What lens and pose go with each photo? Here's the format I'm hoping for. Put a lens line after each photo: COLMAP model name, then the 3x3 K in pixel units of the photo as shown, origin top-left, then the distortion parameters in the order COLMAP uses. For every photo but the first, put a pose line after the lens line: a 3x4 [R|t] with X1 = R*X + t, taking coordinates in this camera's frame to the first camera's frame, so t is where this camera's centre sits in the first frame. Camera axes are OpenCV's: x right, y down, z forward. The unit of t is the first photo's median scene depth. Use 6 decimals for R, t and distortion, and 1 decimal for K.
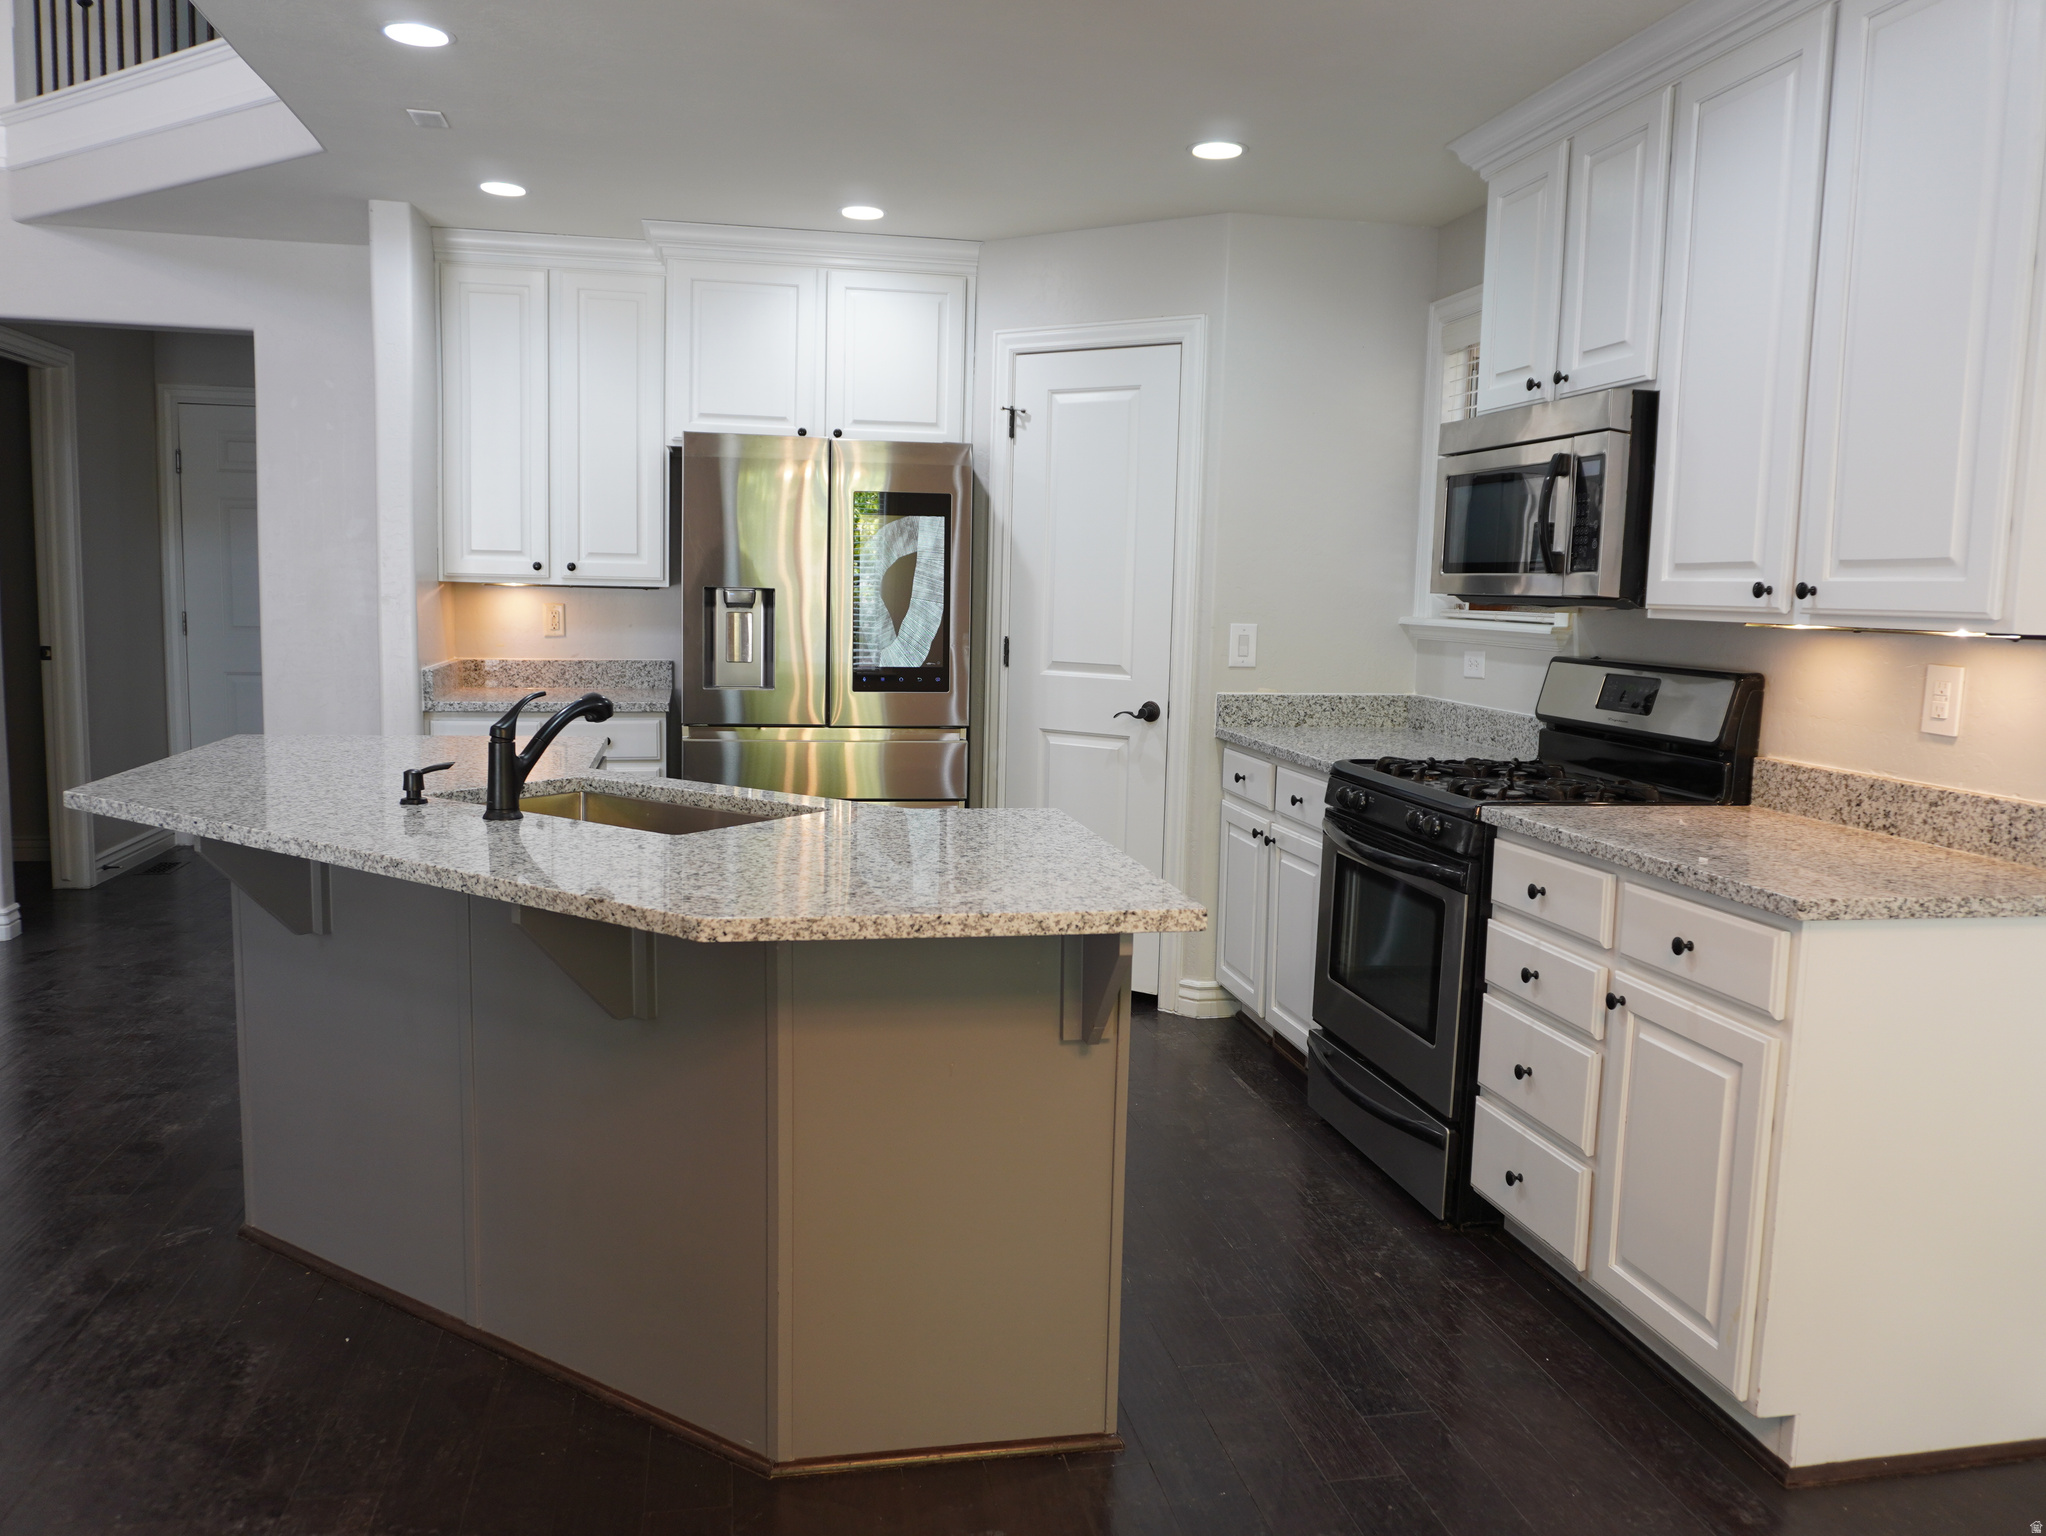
lens RADIAL K [[1536.7, 0, 1011.3], [0, 1536.7, 750.3], [0, 0, 1]] dist [-0.062652, 0.046427]
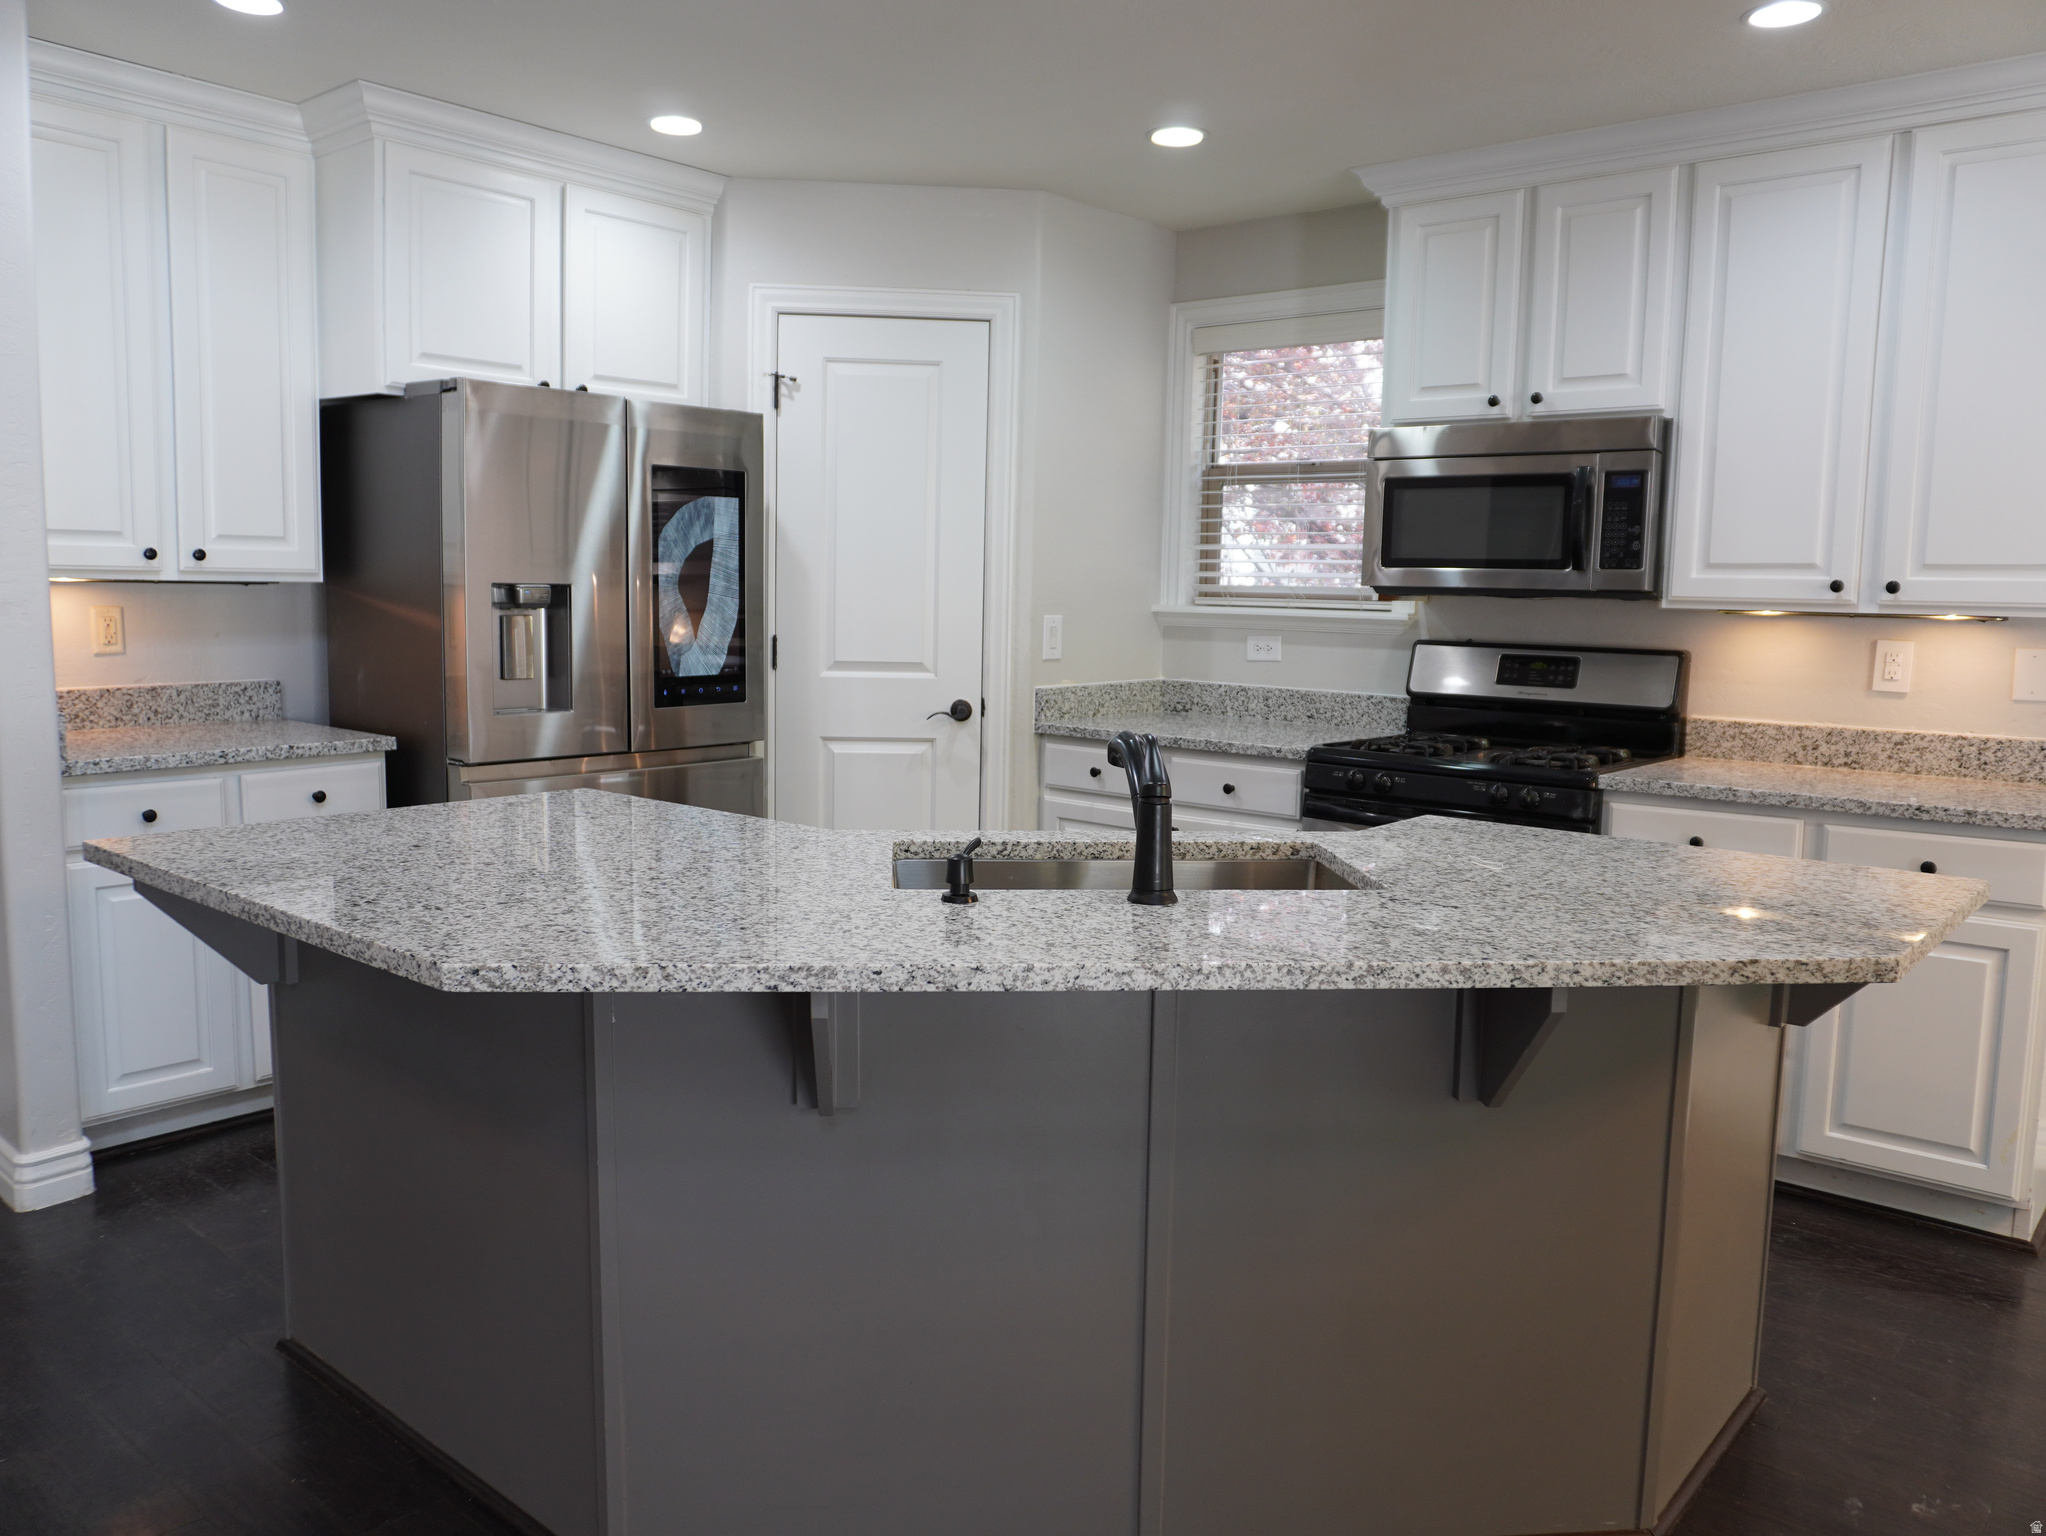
lens RADIAL K [[1536.7, 0, 1011.3], [0, 1536.7, 750.3], [0, 0, 1]] dist [-0.062652, 0.046427]
pose [[0.780524, -0.076036, 0.620485, -0.525044], [0.066417, 0.997044, 0.038634, -0.039230], [-0.621588, 0.011056, 0.783266, 0.269712]]
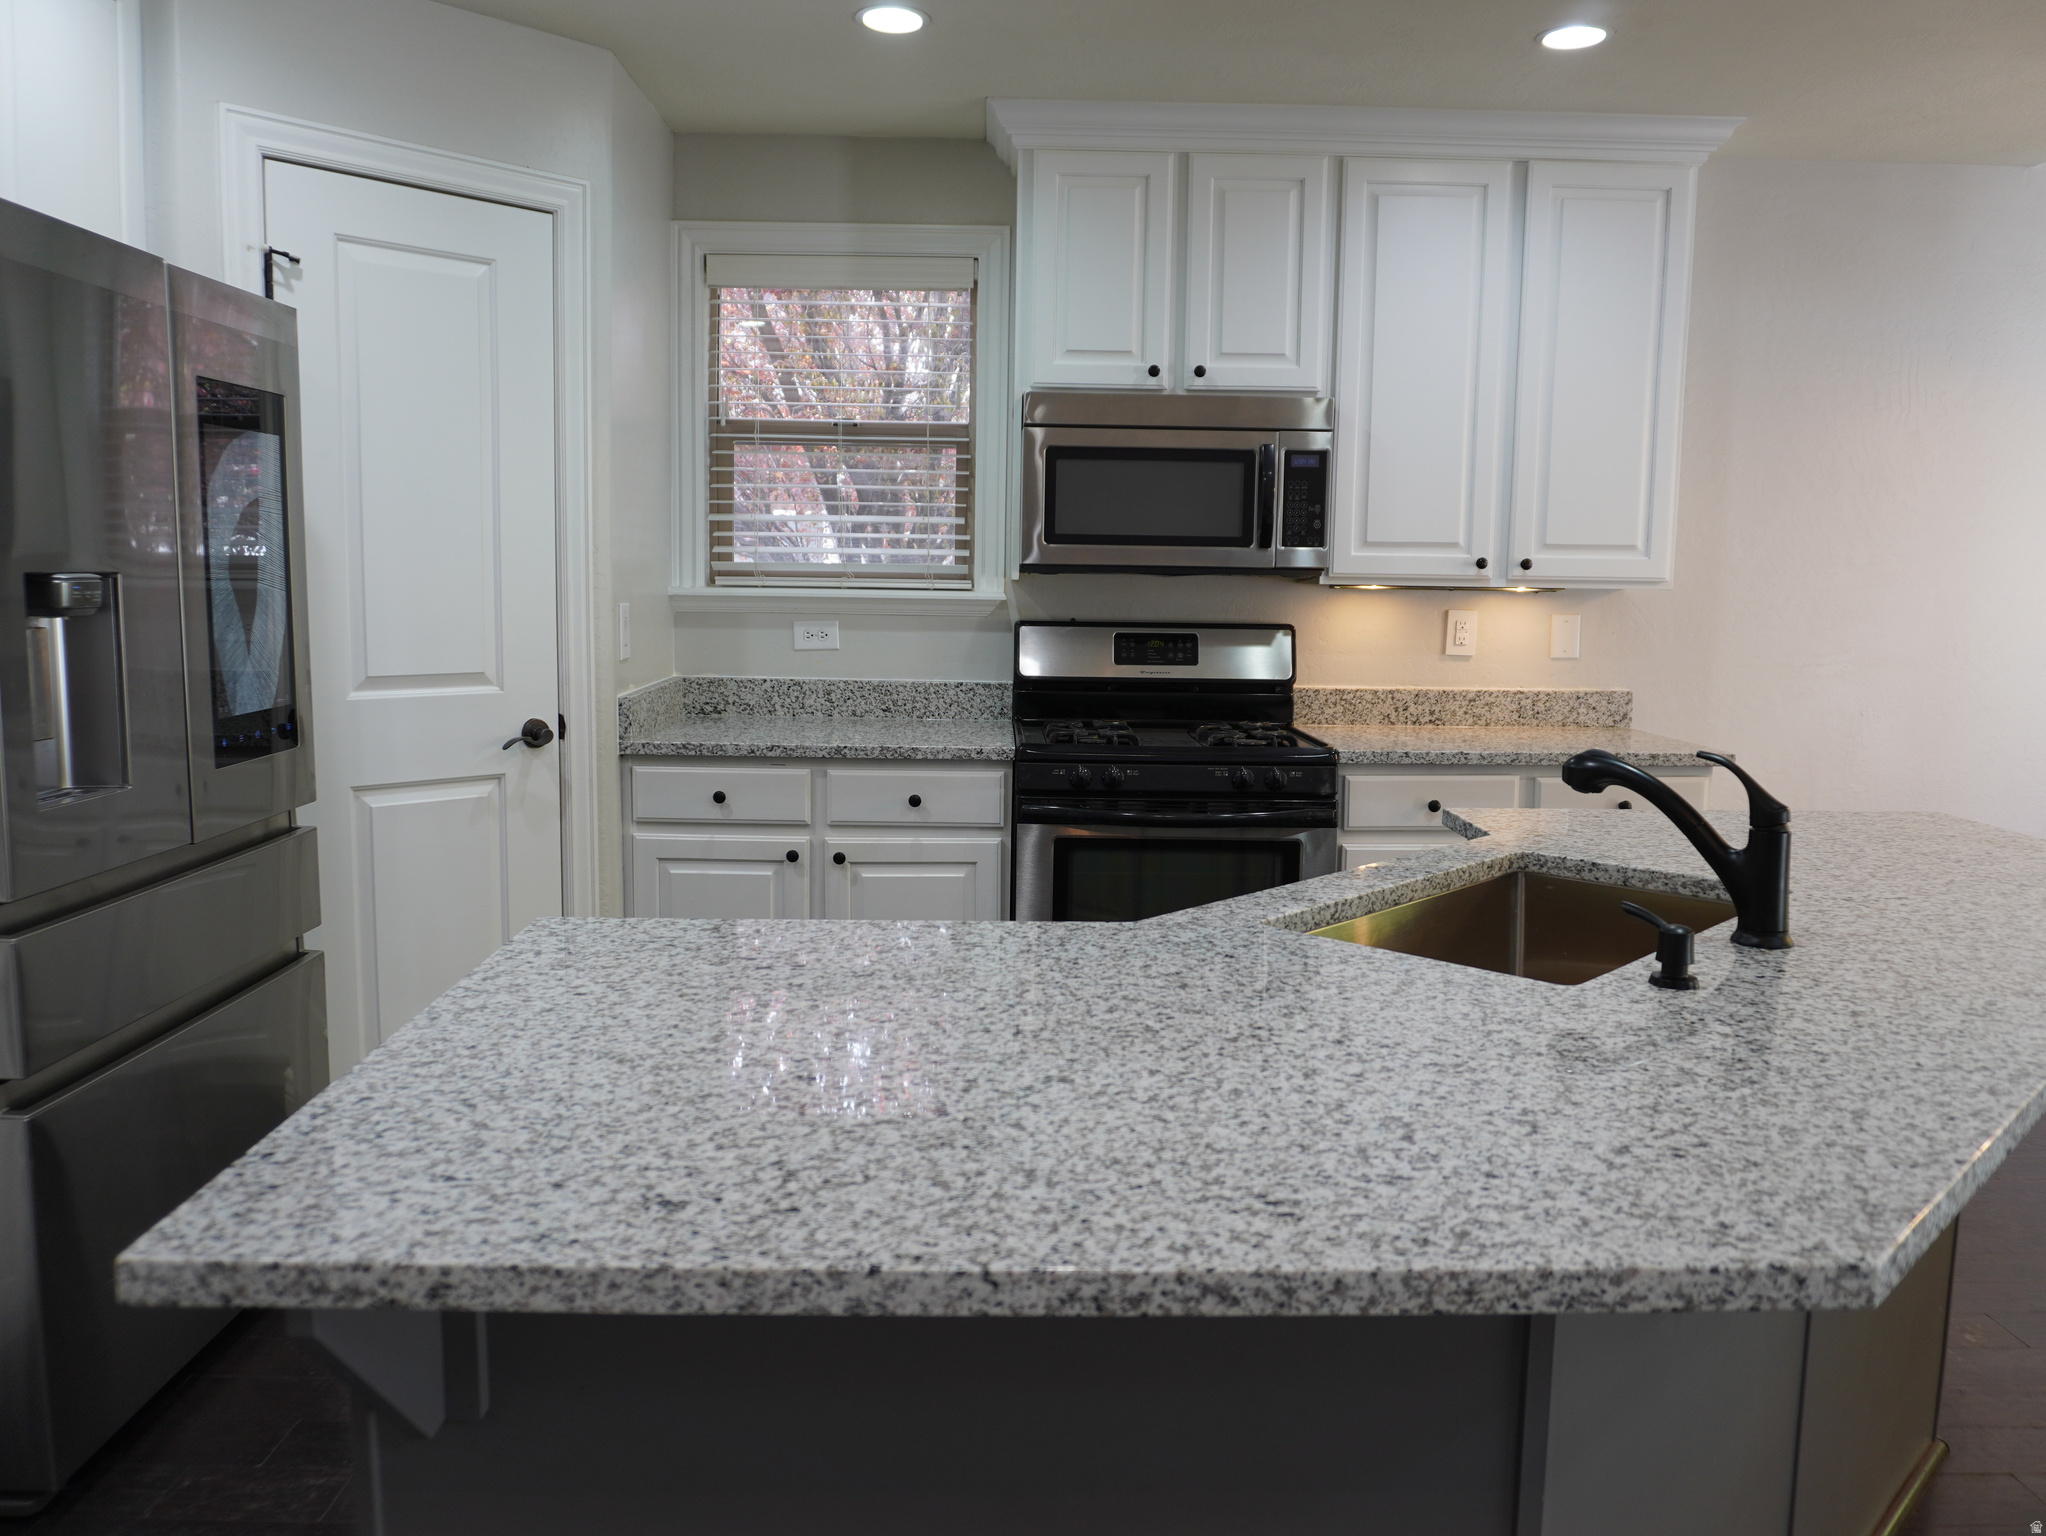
lens RADIAL K [[1536.7, 0, 1011.3], [0, 1536.7, 750.3], [0, 0, 1]] dist [-0.062652, 0.046427]
pose [[0.172528, -0.134339, 0.975801, -0.619406], [0.094406, 0.988351, 0.119375, -0.089699], [-0.980470, 0.071526, 0.183200, 0.731315]]
